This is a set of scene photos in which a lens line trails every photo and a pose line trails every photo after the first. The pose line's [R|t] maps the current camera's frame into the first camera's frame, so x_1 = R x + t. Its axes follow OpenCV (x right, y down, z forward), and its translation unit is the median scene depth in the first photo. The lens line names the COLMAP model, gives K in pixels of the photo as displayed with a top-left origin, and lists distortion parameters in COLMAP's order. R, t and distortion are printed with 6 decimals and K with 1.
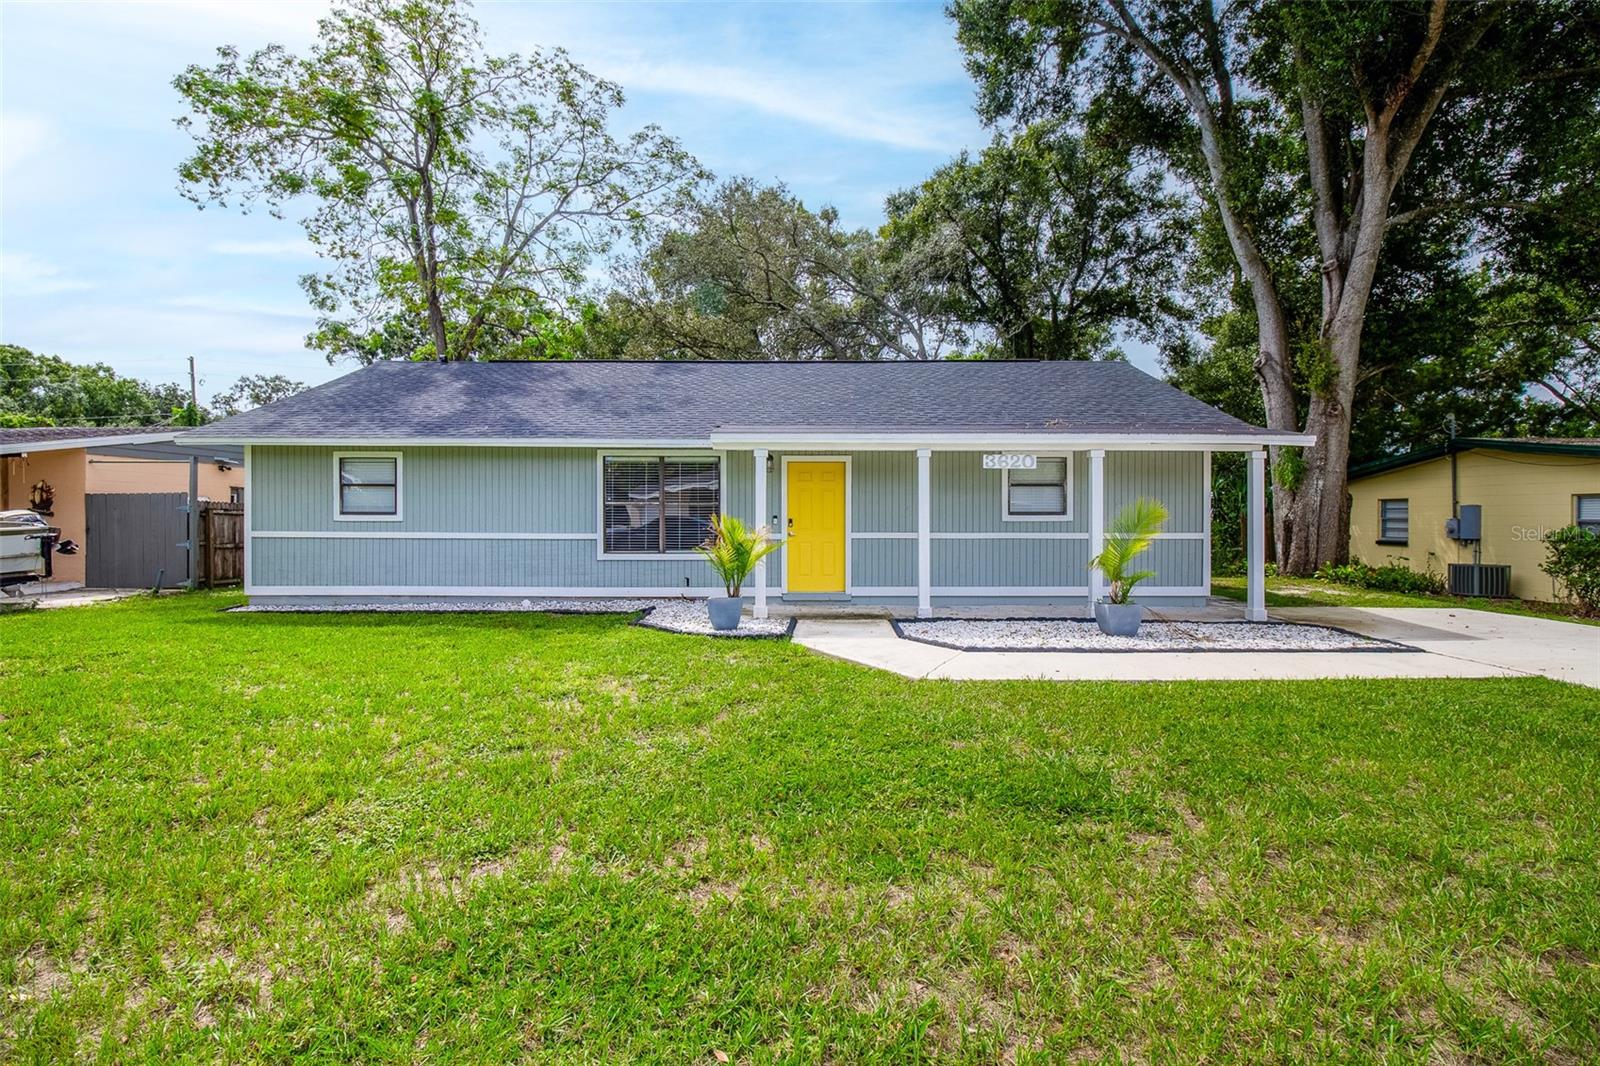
lens RADIAL K [[785.7, 0, 798.2], [0, 785.7, 526.2], [0, 0, 1]] dist [-0.020431, -0.001714]
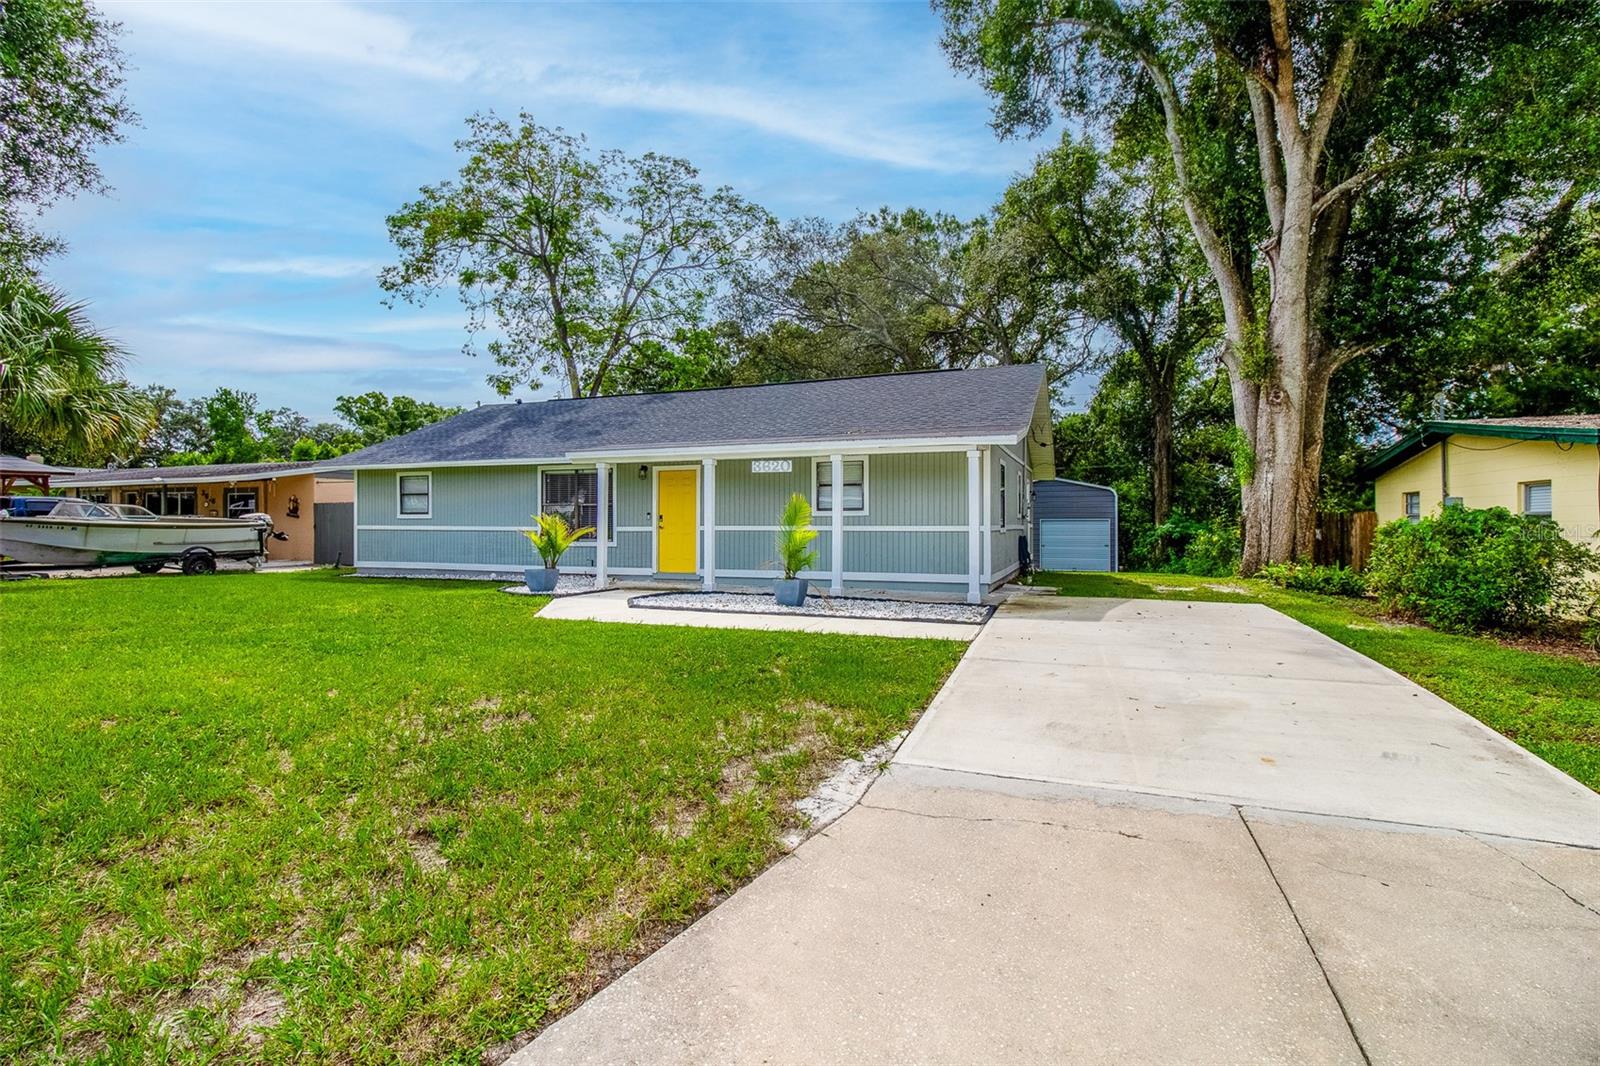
lens RADIAL K [[785.7, 0, 805.3], [0, 785.7, 535.8], [0, 0, 1]] dist [-0.020431, -0.001714]
pose [[0.928903, 0.003251, -0.370309, 0.686034], [-0.002392, 0.999993, 0.002779, 0.020126], [0.370316, -0.001695, 0.928904, -0.106699]]
